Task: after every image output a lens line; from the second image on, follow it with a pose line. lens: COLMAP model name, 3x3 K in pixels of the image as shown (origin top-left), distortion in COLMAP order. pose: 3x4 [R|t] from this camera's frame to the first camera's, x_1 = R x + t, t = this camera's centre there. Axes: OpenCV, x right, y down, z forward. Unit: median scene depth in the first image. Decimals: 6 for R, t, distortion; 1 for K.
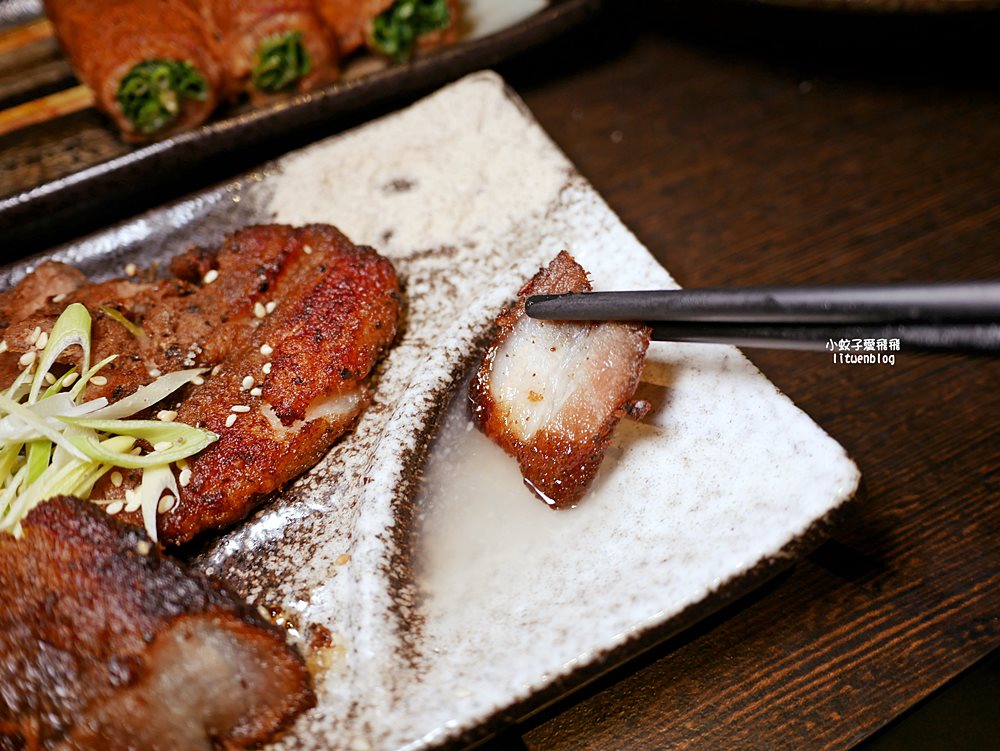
lens RADIAL K [[818.6, 0, 499.8], [0, 818.6, 374.5], [0, 0, 1]] dist [-0.062556, 0.013850]
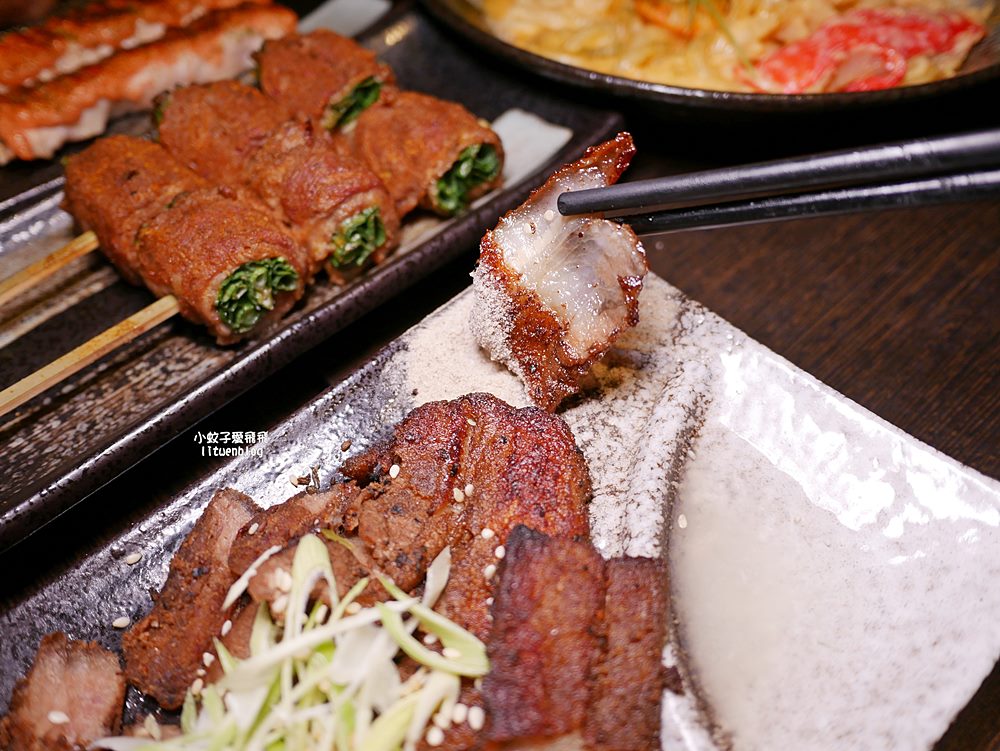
lens RADIAL K [[818.6, 0, 499.0], [0, 818.6, 376.6], [0, 0, 1]] dist [-0.062556, 0.013850]
pose [[0.967743, -0.204299, 0.147429, -0.325774], [0.215592, 0.974317, -0.065019, -0.128853], [-0.130359, 0.094706, 0.986933, -0.018274]]
